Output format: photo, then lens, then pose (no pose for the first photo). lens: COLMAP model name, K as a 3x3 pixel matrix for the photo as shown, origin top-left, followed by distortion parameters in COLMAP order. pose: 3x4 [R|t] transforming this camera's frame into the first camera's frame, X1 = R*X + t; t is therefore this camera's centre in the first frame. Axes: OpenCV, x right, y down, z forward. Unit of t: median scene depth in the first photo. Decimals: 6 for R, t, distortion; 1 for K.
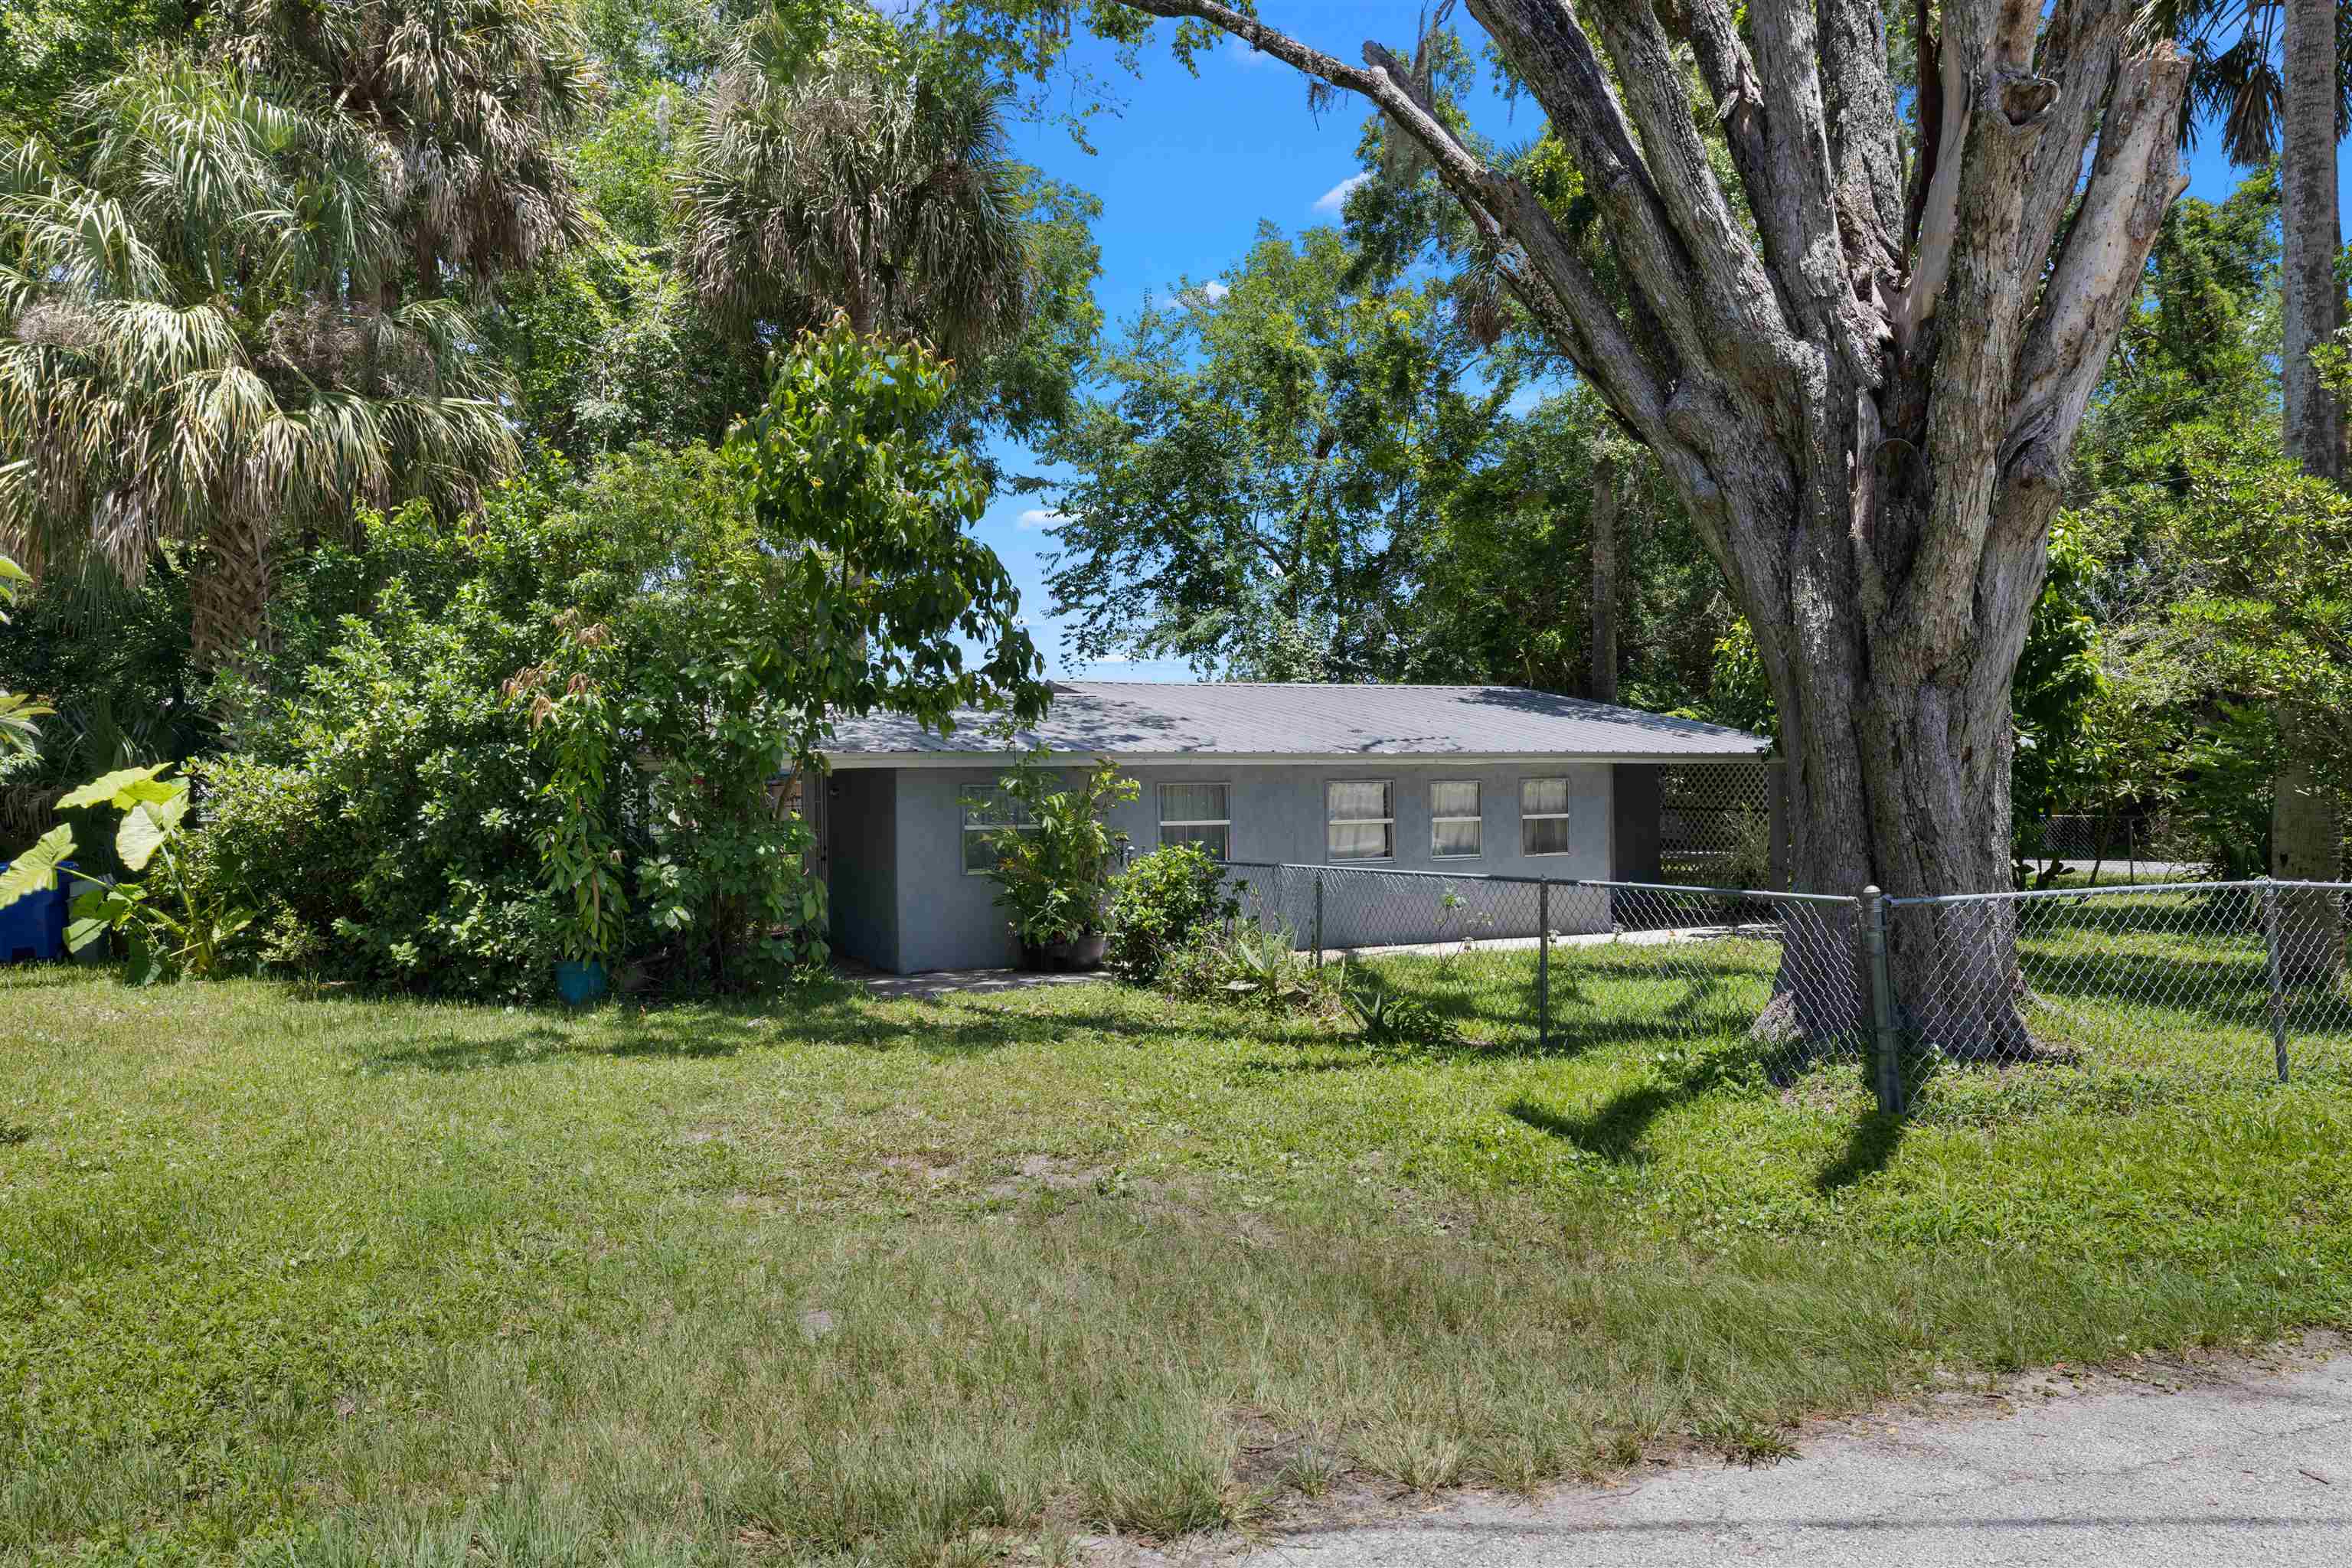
lens RADIAL K [[1681.7, 0, 1179.0], [0, 1681.7, 792.3], [0, 0, 1]] dist [0.011218, 0.001160]
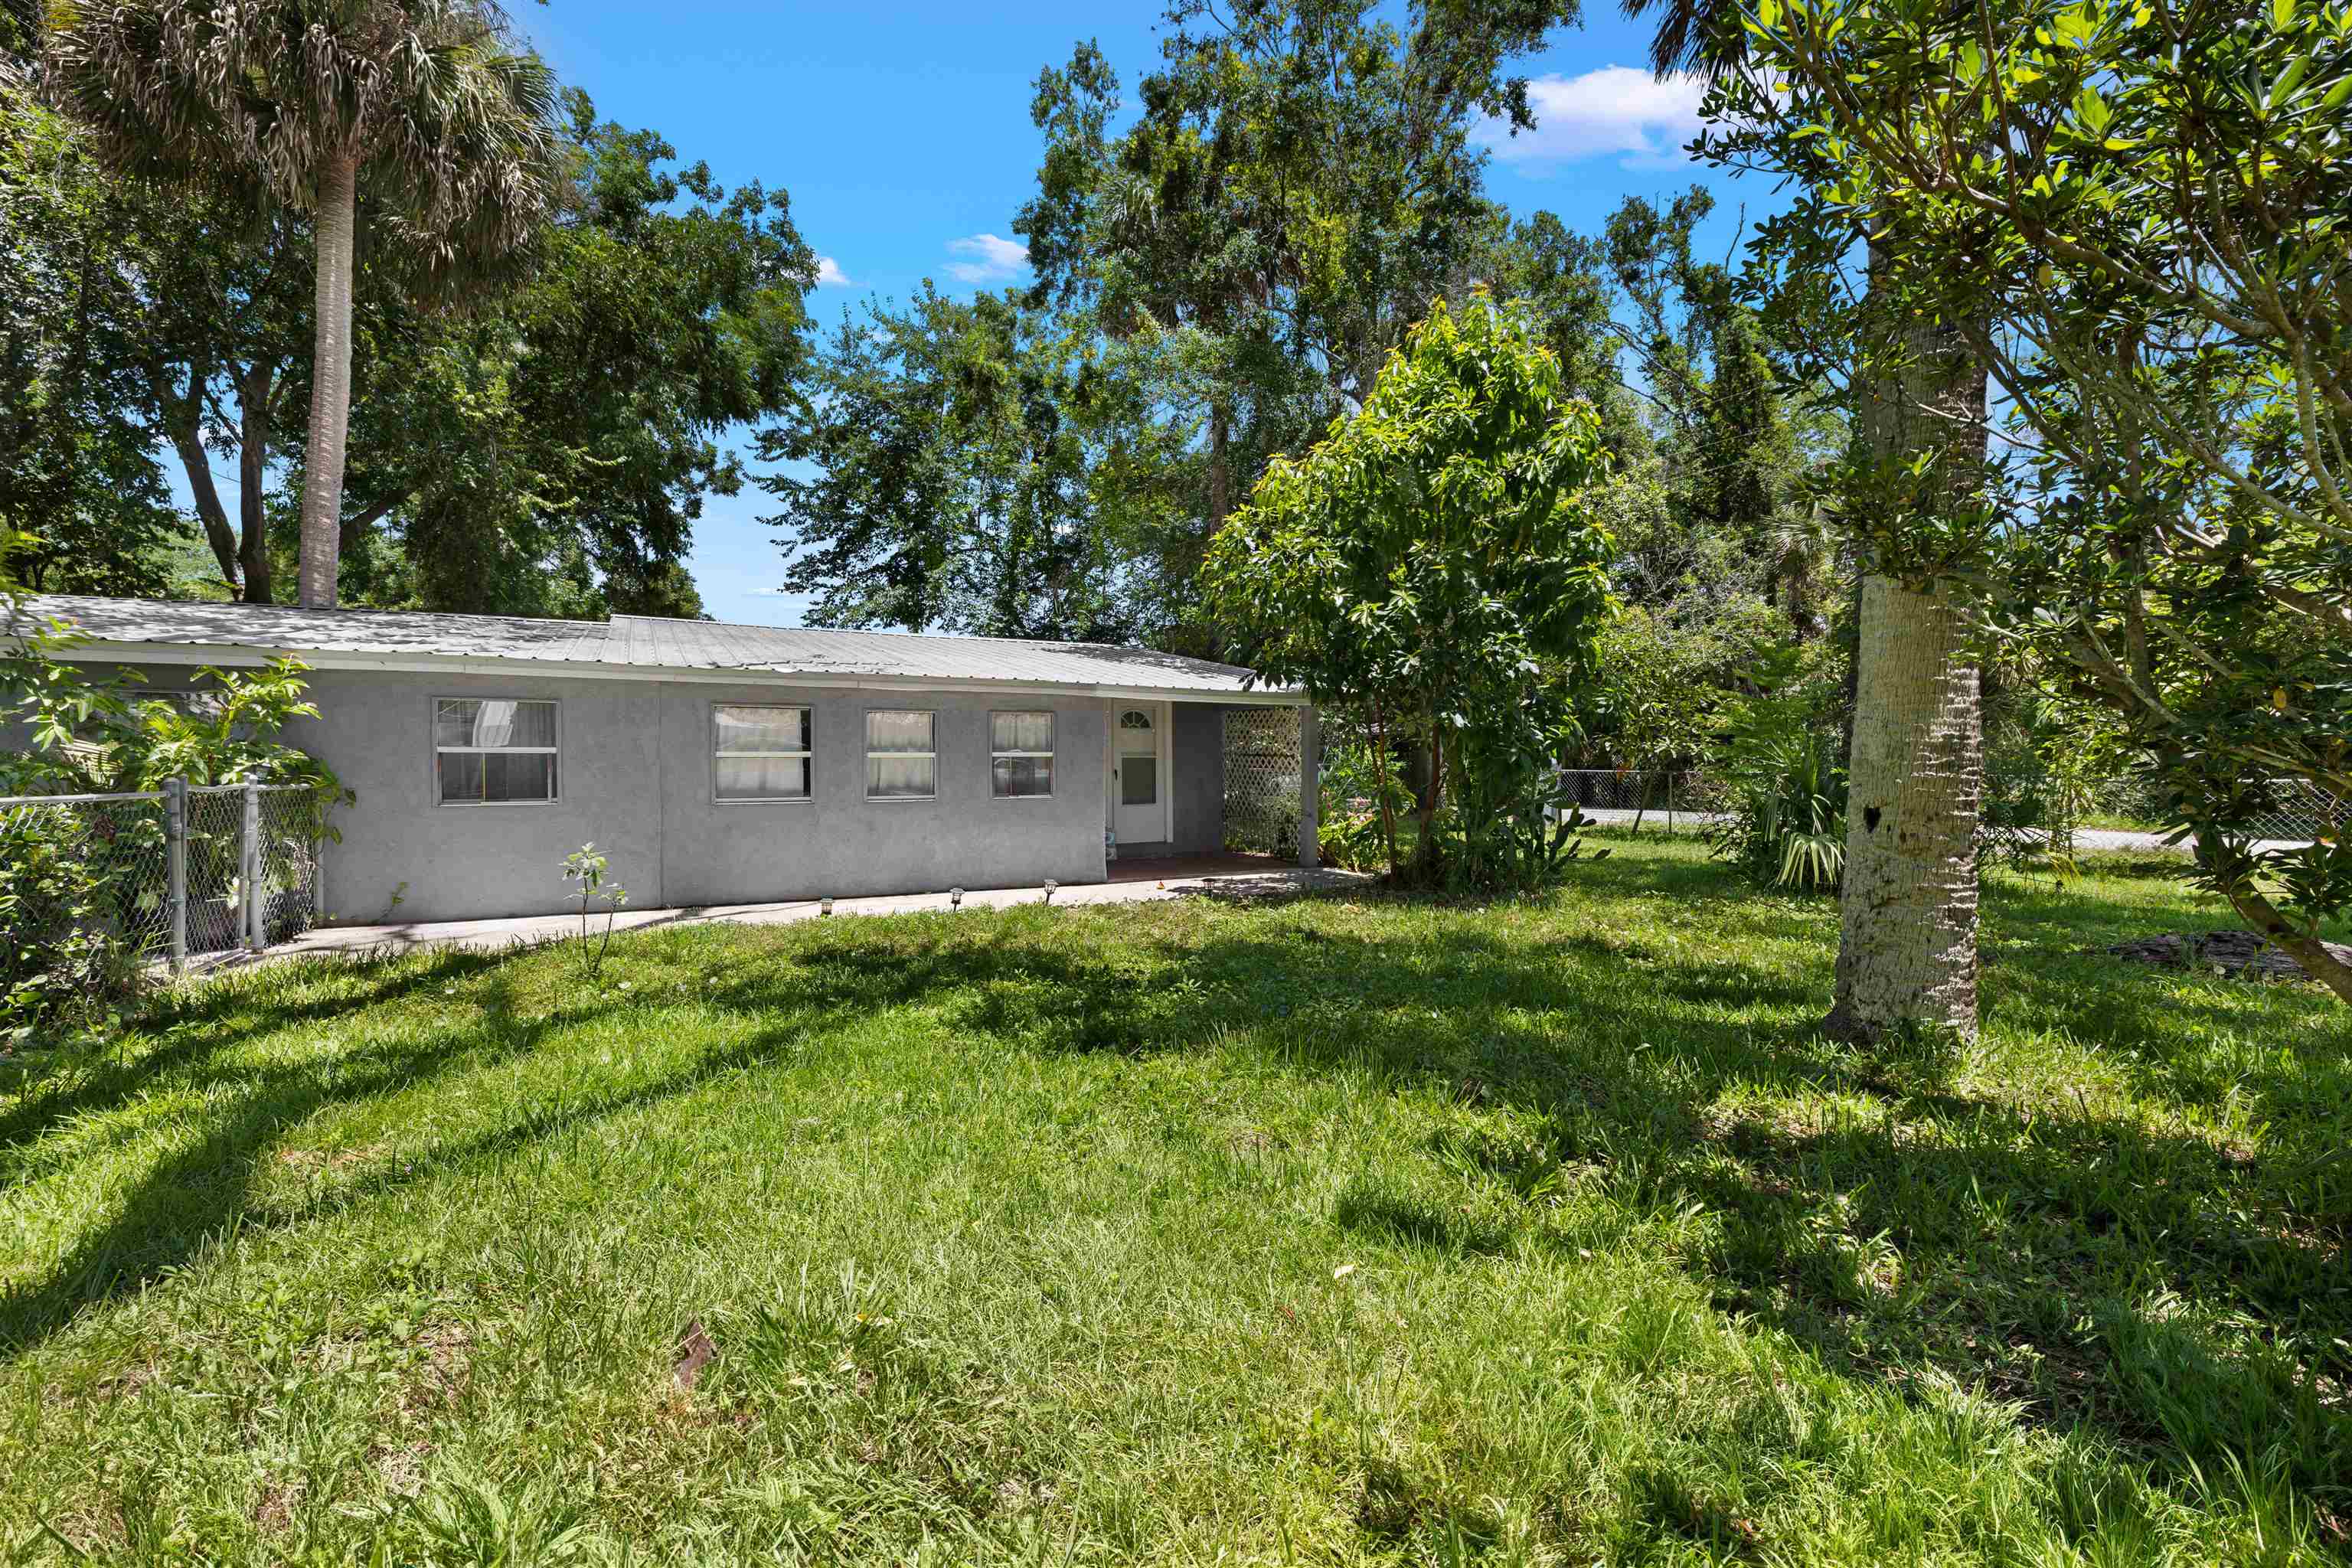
lens RADIAL K [[1003.1, 0, 1171.2], [0, 1003.1, 777.4], [0, 0, 1]] dist [0.005230, 0.000780]
pose [[0.999491, 0.016114, 0.027539, 0.222108], [-0.016554, 0.999737, 0.015844, 0.013341], [-0.027277, -0.016292, 0.999495, 0.355084]]
